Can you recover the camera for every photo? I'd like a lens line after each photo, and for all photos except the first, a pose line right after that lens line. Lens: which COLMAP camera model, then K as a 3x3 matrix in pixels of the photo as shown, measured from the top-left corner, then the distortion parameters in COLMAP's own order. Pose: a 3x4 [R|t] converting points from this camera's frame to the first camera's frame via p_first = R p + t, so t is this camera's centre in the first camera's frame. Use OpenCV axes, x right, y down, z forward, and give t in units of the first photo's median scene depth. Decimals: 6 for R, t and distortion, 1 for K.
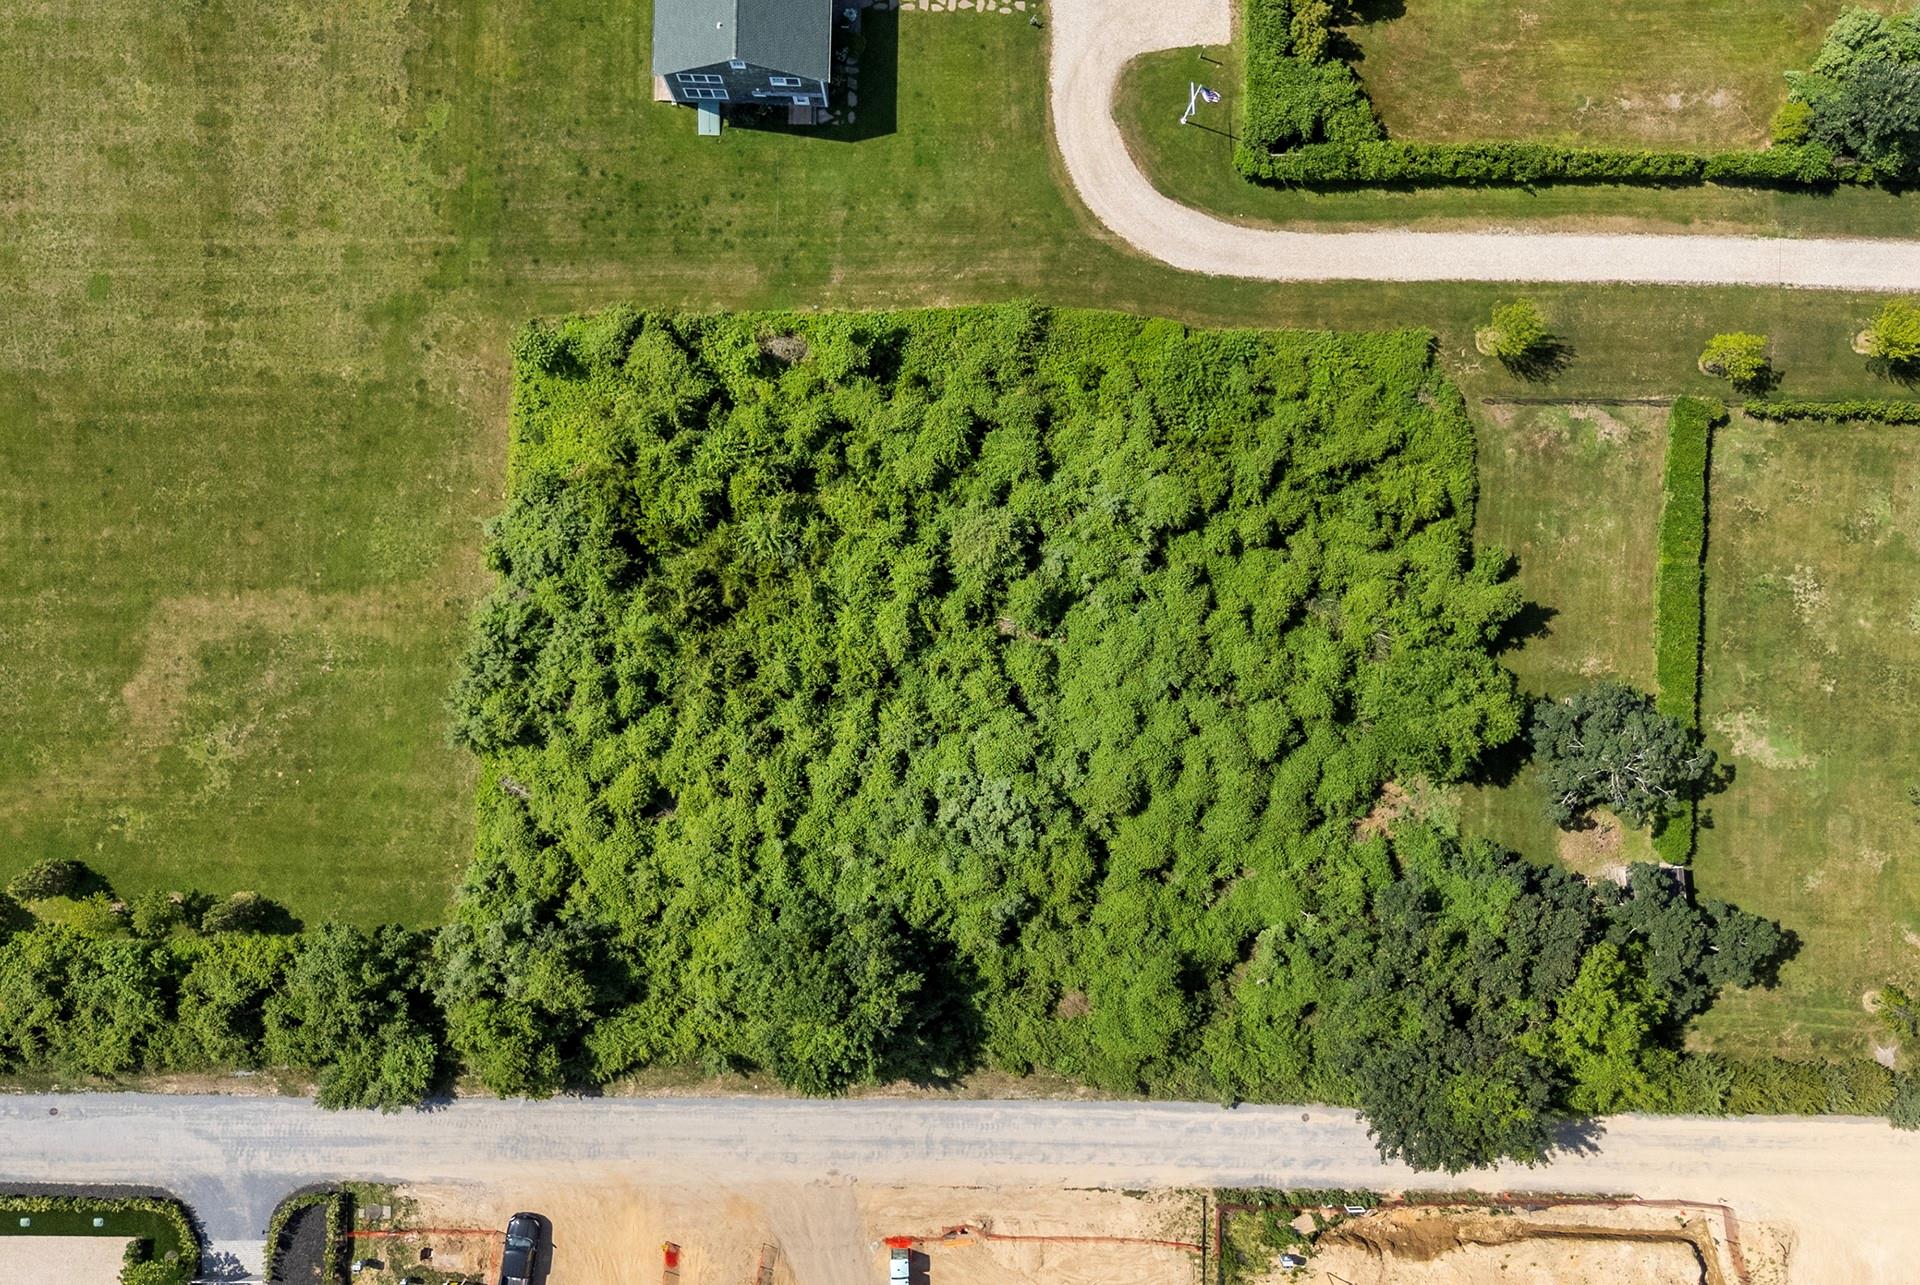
lens RADIAL K [[1689.2, 0, 960.0], [0, 1689.2, 642.5], [0, 0, 1]] dist [0.092678, -0.127818]
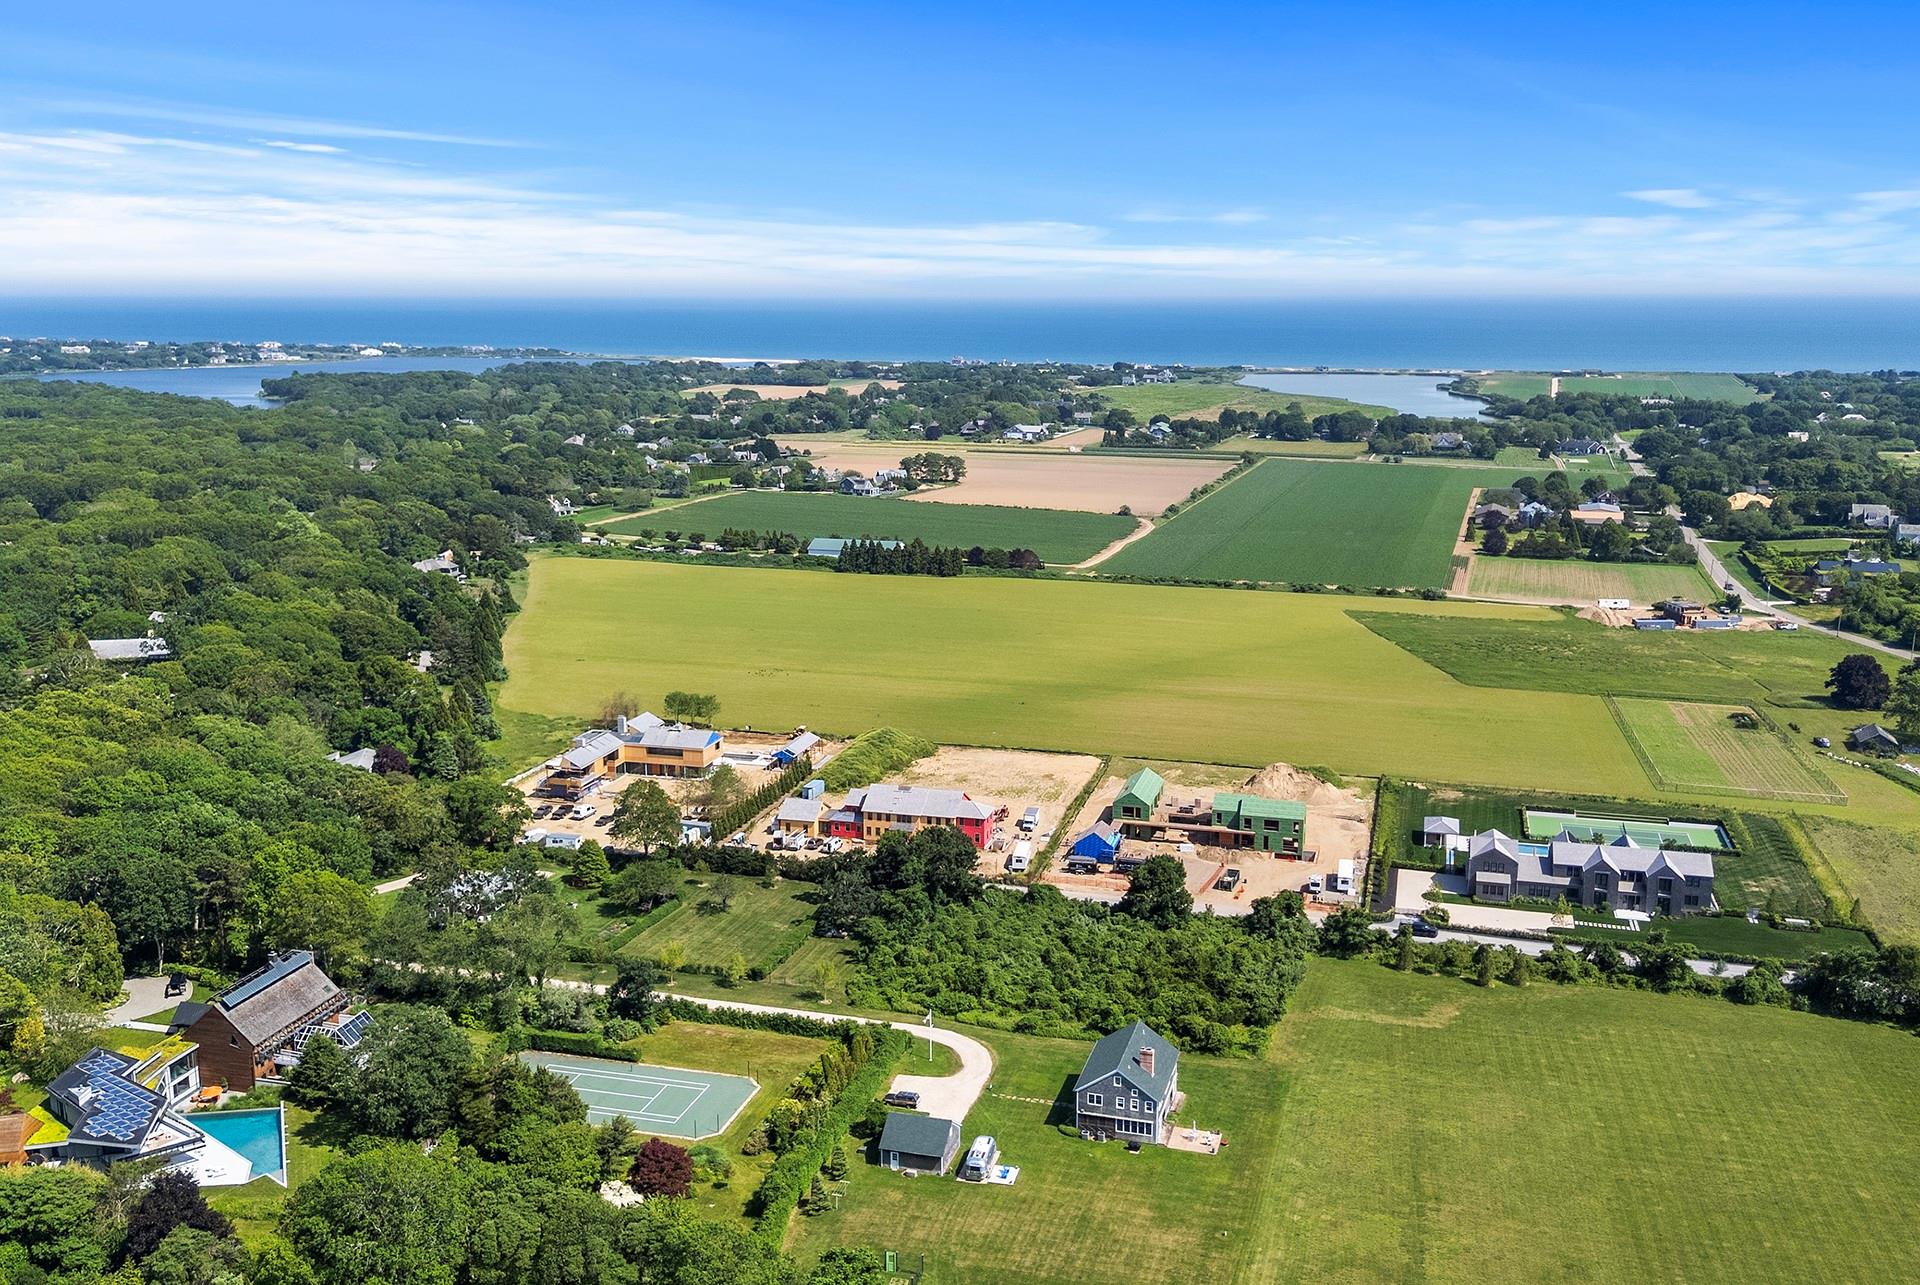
lens RADIAL K [[1689.2, 0, 960.0], [0, 1689.2, 642.5], [0, 0, 1]] dist [0.092678, -0.127818]
pose [[-0.966448, -0.063926, 0.248780, -0.389041], [0.256557, -0.193047, 0.947054, -2.185765], [-0.012515, 0.979105, 0.202970, 0.088191]]
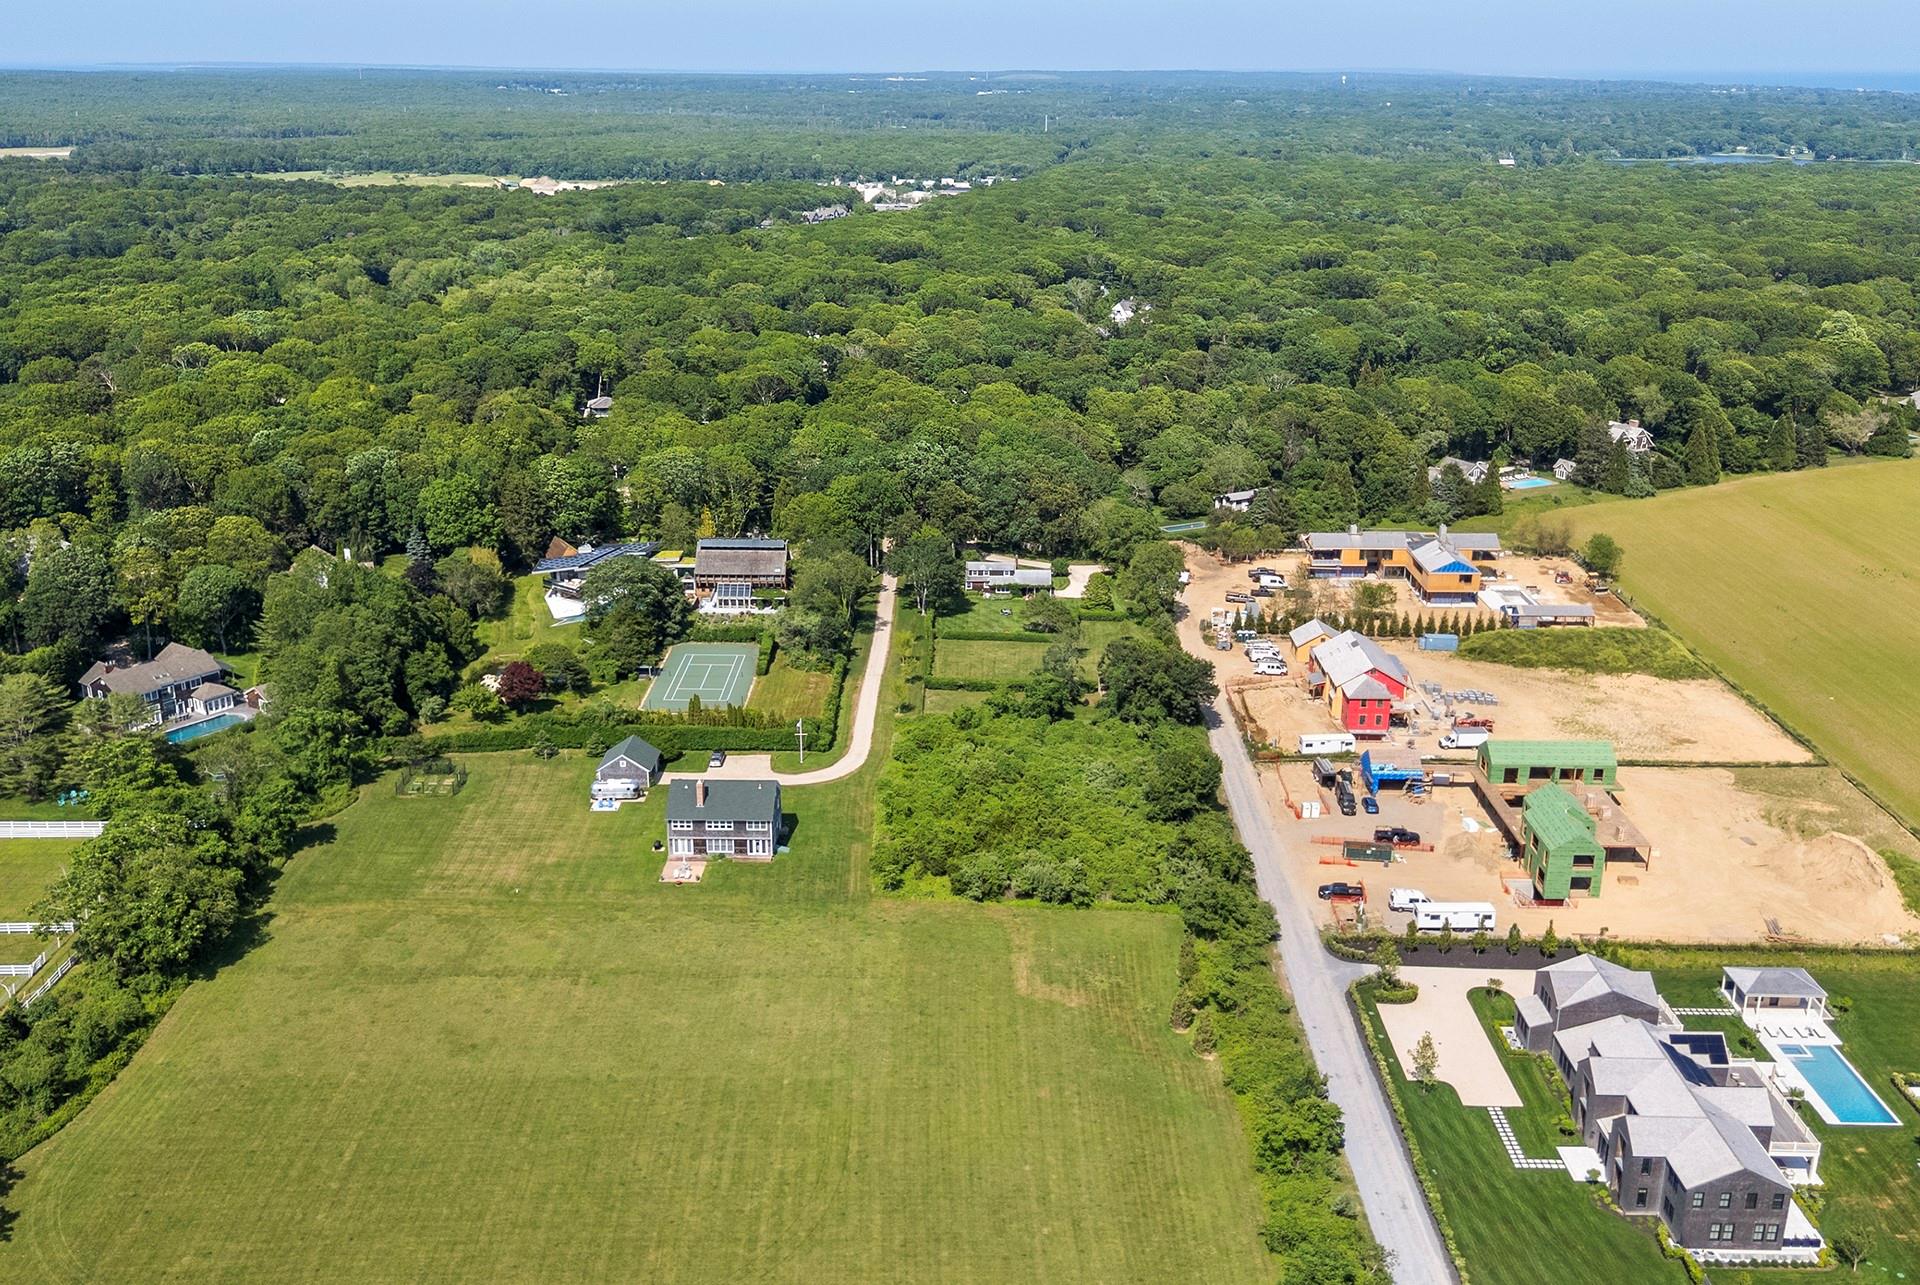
lens RADIAL K [[1689.2, 0, 960.0], [0, 1689.2, 642.5], [0, 0, 1]] dist [0.092678, -0.127818]
pose [[-0.001114, -0.335528, 0.942030, -2.060475], [0.999955, 0.008527, 0.004220, -0.098731], [-0.009449, 0.941992, 0.335503, 0.055385]]
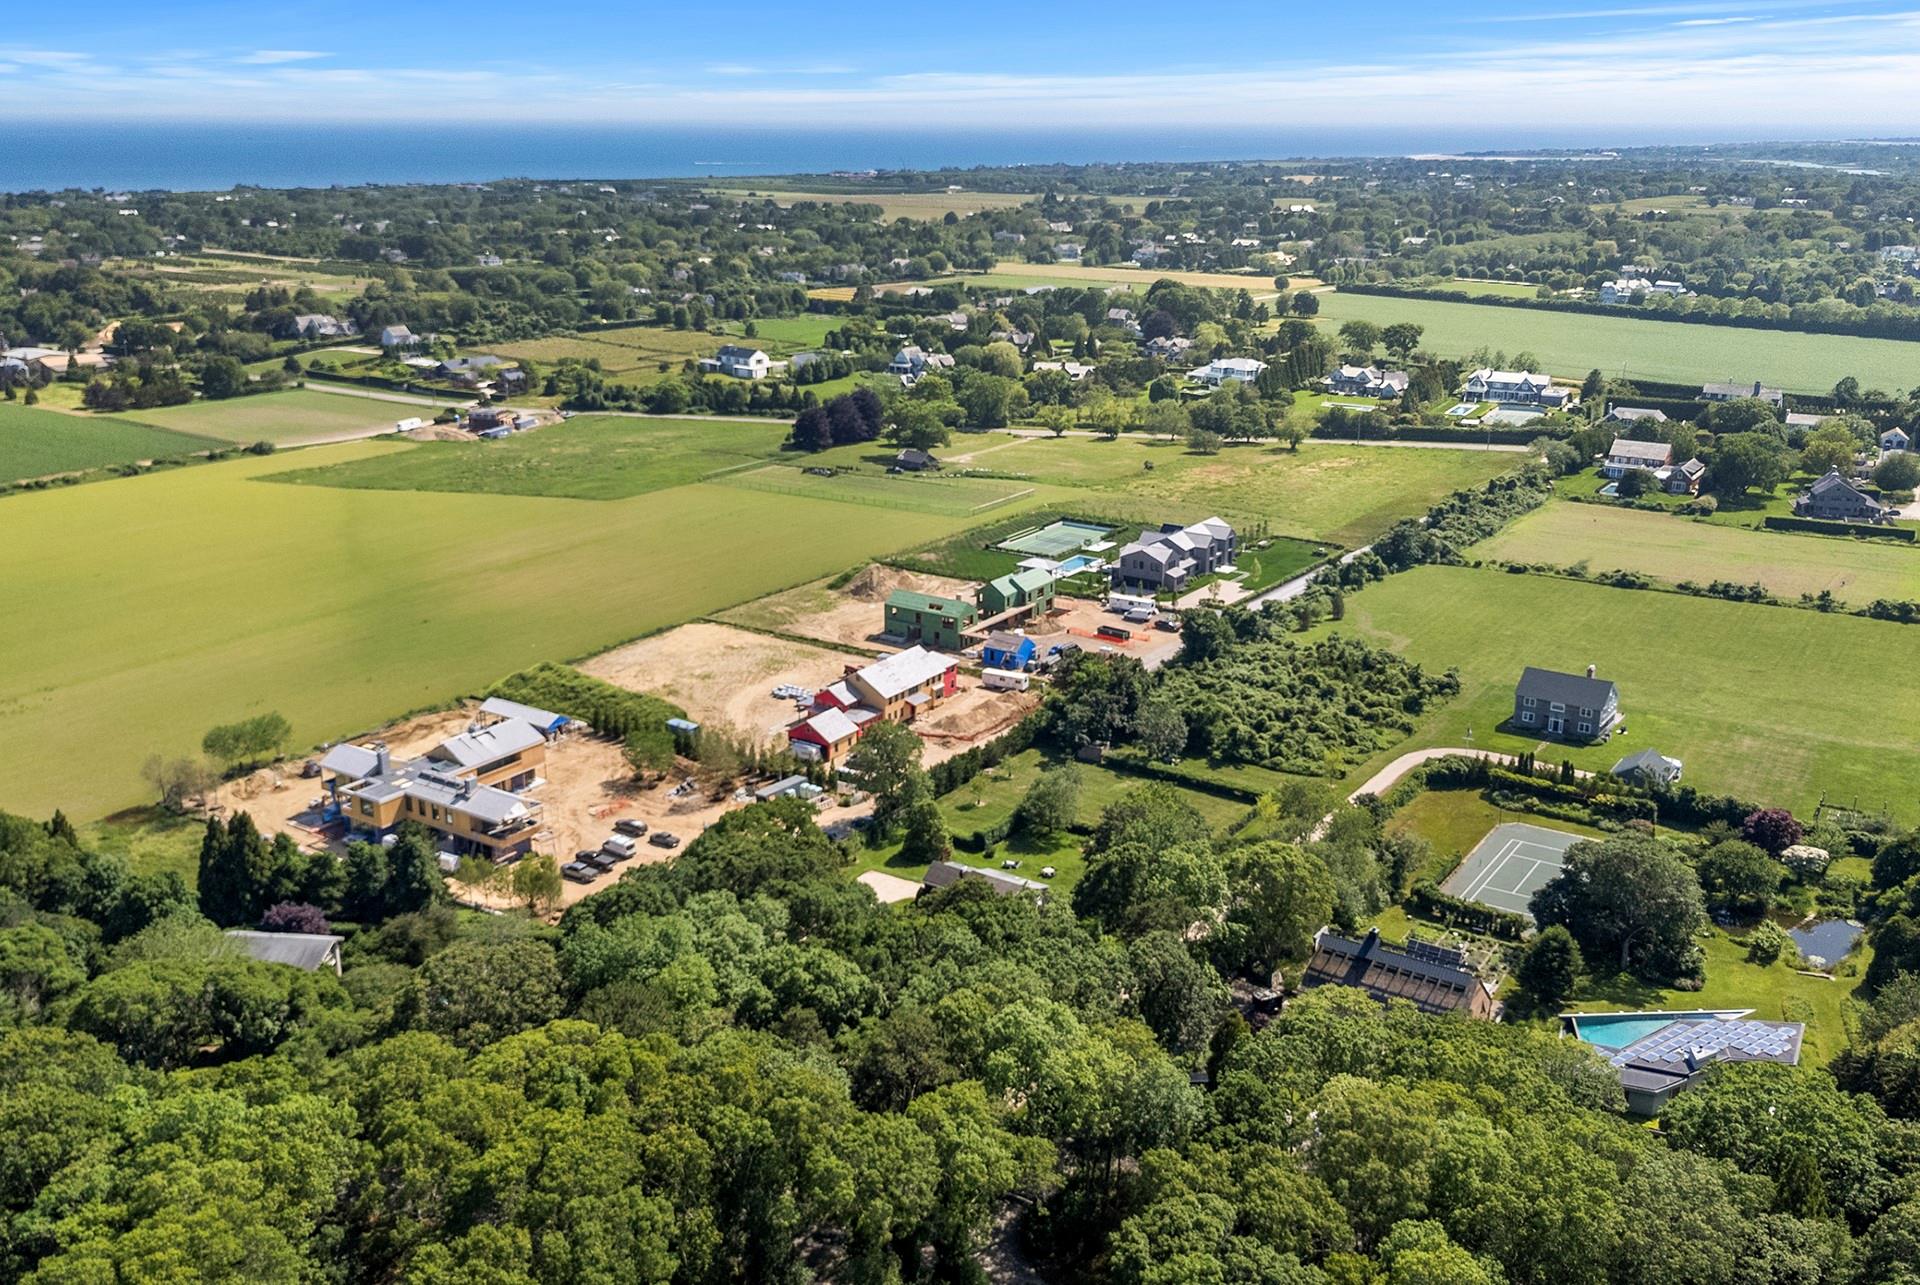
lens RADIAL K [[1699.2, 0, 960.0], [0, 1699.2, 642.5], [0, 0, 1]] dist [0.147208, -0.352527]
pose [[-0.544898, 0.231527, -0.805904, 2.495668], [-0.838457, -0.160410, 0.520825, -0.958023], [-0.008690, 0.959512, 0.281533, 0.151763]]
